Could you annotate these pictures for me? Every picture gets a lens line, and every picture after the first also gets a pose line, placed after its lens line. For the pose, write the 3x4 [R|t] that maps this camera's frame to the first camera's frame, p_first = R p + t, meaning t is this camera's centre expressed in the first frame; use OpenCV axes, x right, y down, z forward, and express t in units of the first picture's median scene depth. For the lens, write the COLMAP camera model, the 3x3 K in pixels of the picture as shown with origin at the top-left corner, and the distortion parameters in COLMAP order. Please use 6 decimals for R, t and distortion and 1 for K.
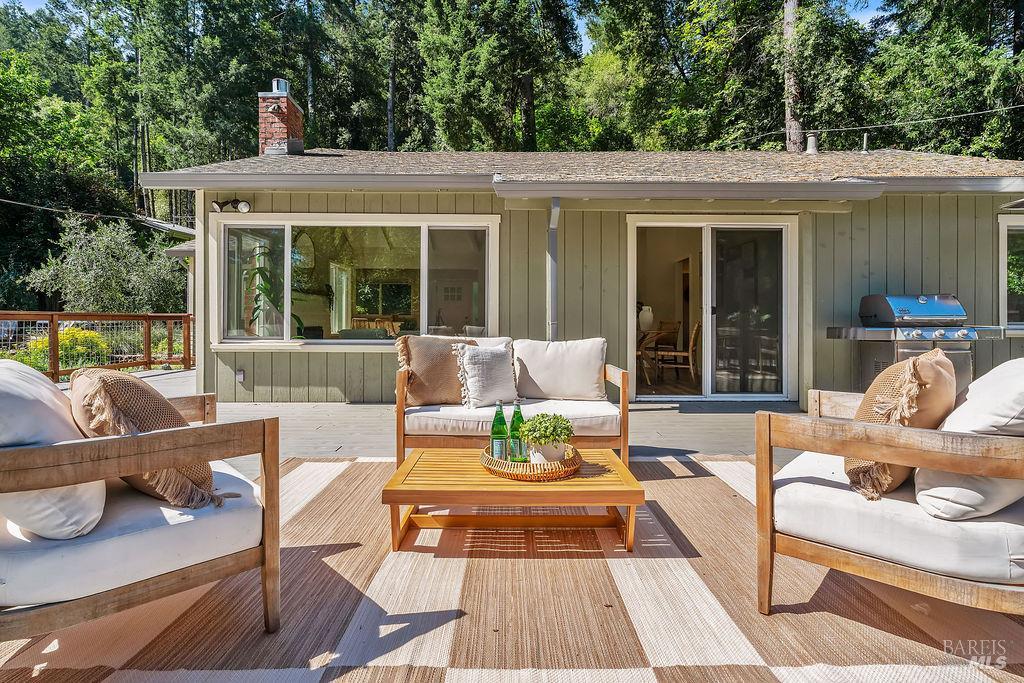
lens RADIAL K [[500.8, 0, 511.3], [0, 500.8, 321.4], [0, 0, 1]] dist [-0.002723, 0.000166]
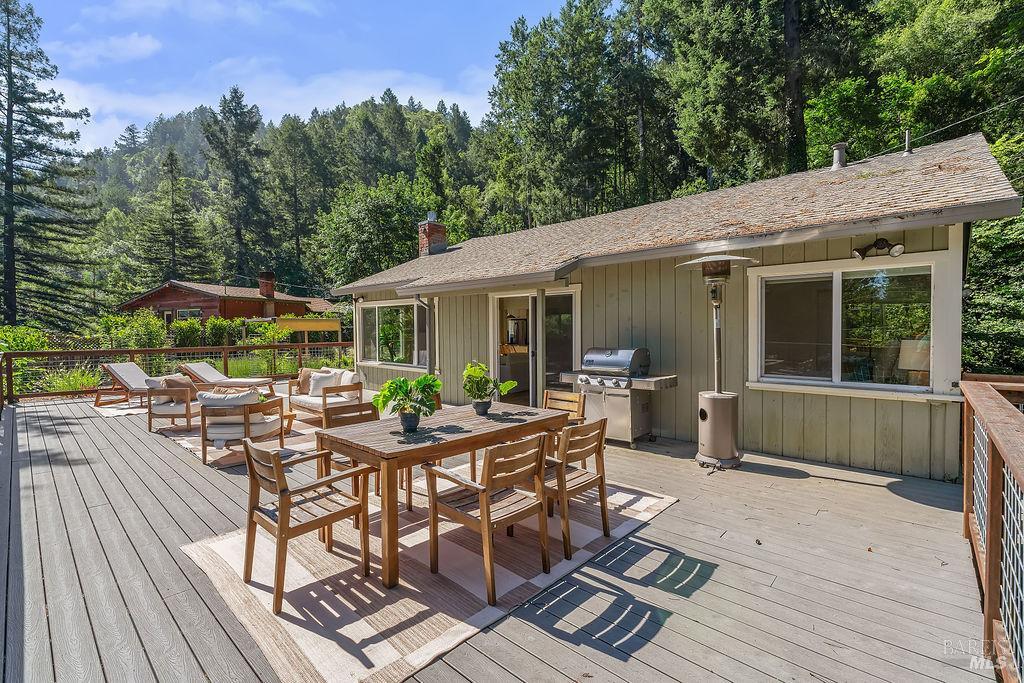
lens RADIAL K [[461.8, 0, 512.0], [0, 461.8, 341.5], [0, 0, 1]] dist [-0.003057, 0.000306]
pose [[0.730636, 0.012659, -0.682650, 0.411365], [0.010722, 0.999492, 0.030010, -0.031606], [0.682683, -0.029246, 0.730129, -0.006826]]
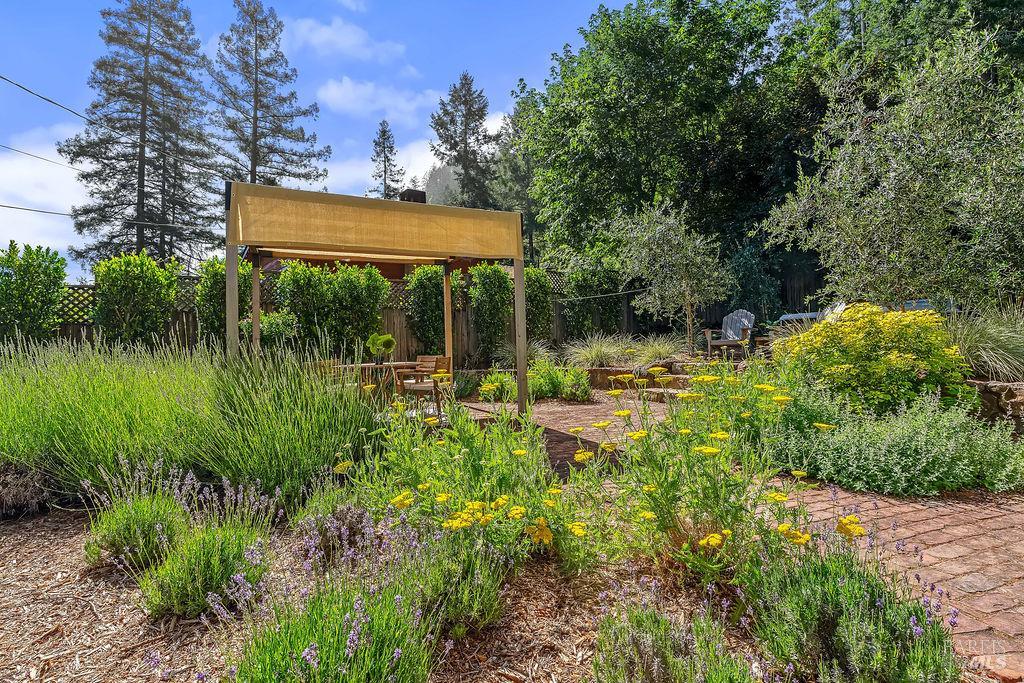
lens RADIAL K [[489.9, 0, 507.4], [0, 489.9, 339.7], [0, 0, 1]] dist [-0.000407, 0.000301]
pose [[0.305827, -0.027759, -0.951682, -0.450448], [0.022771, 0.999502, -0.021836, 0.030915], [0.951815, -0.014993, 0.306307, 0.464561]]
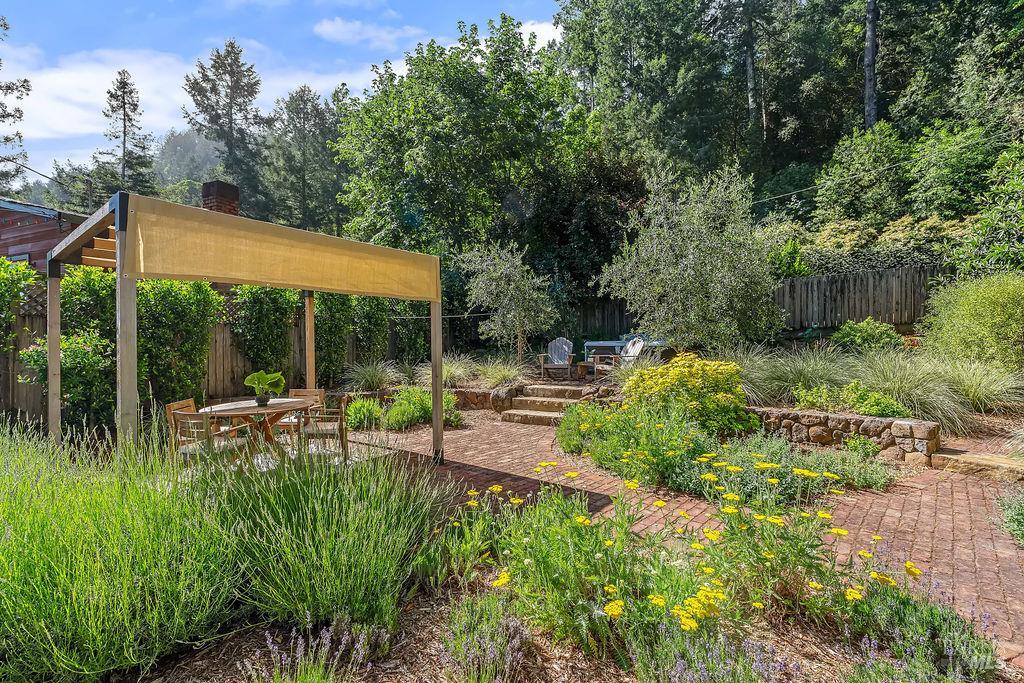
lens RADIAL K [[461.8, 0, 512.0], [0, 461.8, 341.5], [0, 0, 1]] dist [-0.003057, 0.000306]
pose [[0.721638, -0.008728, -0.692215, -0.502882], [0.006636, 0.999962, -0.005690, -0.000212], [0.692239, -0.000487, 0.721668, 0.380814]]
